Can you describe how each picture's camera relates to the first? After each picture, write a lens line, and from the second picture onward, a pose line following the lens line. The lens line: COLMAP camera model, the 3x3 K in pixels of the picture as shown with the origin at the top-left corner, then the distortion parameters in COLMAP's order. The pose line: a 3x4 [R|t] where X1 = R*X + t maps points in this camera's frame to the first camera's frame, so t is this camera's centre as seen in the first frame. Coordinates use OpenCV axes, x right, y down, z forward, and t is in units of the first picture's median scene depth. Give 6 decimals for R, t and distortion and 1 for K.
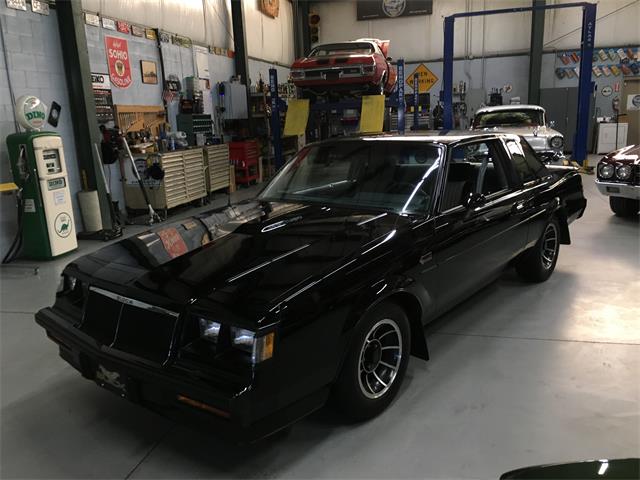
lens RADIAL K [[542.9, 0, 321.3], [0, 542.9, 234.1], [0, 0, 1]] dist [0.074859, -0.088968]
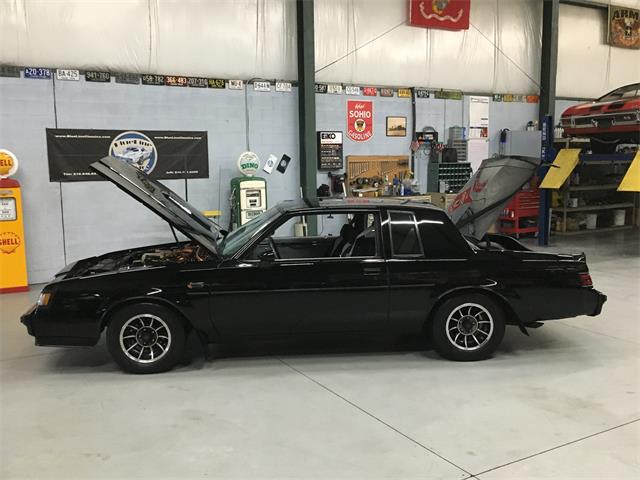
lens RADIAL K [[624.8, 0, 318.1], [0, 624.8, 240.6], [0, 0, 1]] dist [0.043787, 0.000000]
pose [[0.687481, 0.127266, -0.714964, 0.584278], [-0.172053, 0.985038, 0.009901, -0.053481], [0.705527, 0.116205, 0.699091, 0.013942]]
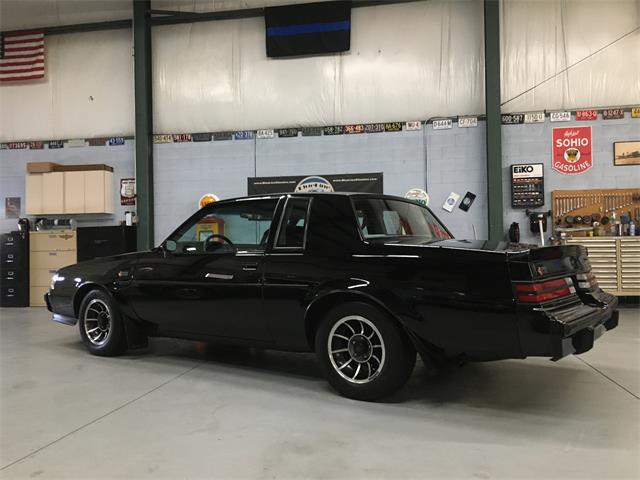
lens RADIAL K [[542.9, 0, 316.5], [0, 542.9, 236.4], [0, 0, 1]] dist [0.074859, -0.088968]
pose [[0.053489, 0.016138, -0.998438, 0.639574], [-0.202699, 0.979229, 0.004969, -0.064150], [0.977779, 0.202116, 0.055649, 0.517260]]
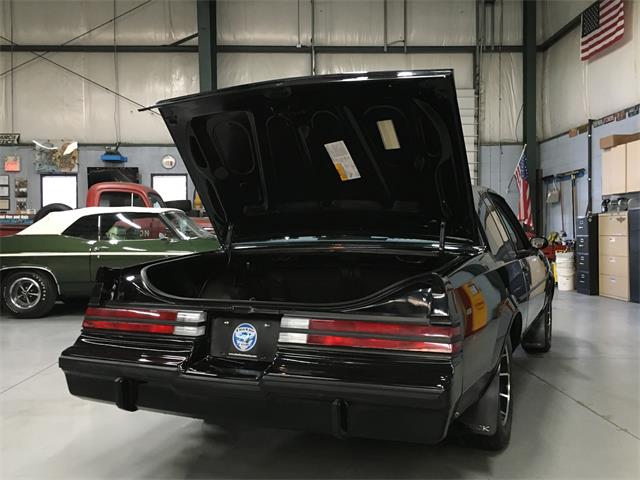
lens RADIAL K [[624.8, 0, 320.4], [0, 624.8, 234.9], [0, 0, 1]] dist [0.043787, 0.000000]
pose [[-0.963942, 0.050114, -0.261349, 0.282450], [-0.009627, 0.974898, 0.222446, -0.174268], [0.265937, 0.216941, -0.939263, 1.008151]]
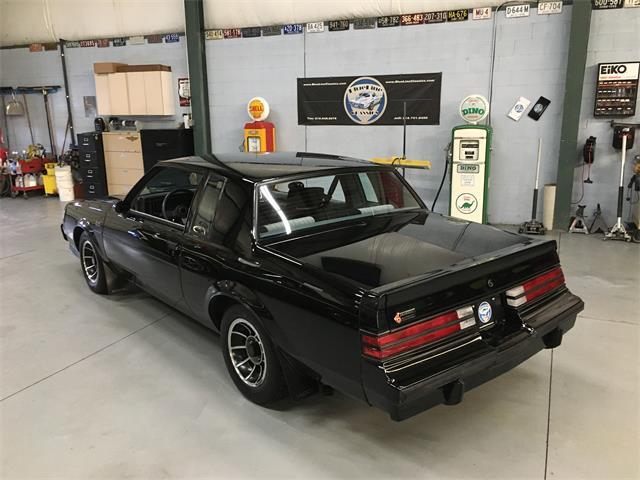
lens RADIAL K [[542.9, 0, 316.9], [0, 542.9, 239.1], [0, 0, 1]] dist [0.074859, -0.088968]
pose [[-0.189115, 0.268952, -0.944405, 0.577428], [-0.192068, 0.933051, 0.304180, -0.189765], [0.962988, 0.238915, -0.124797, 0.662093]]
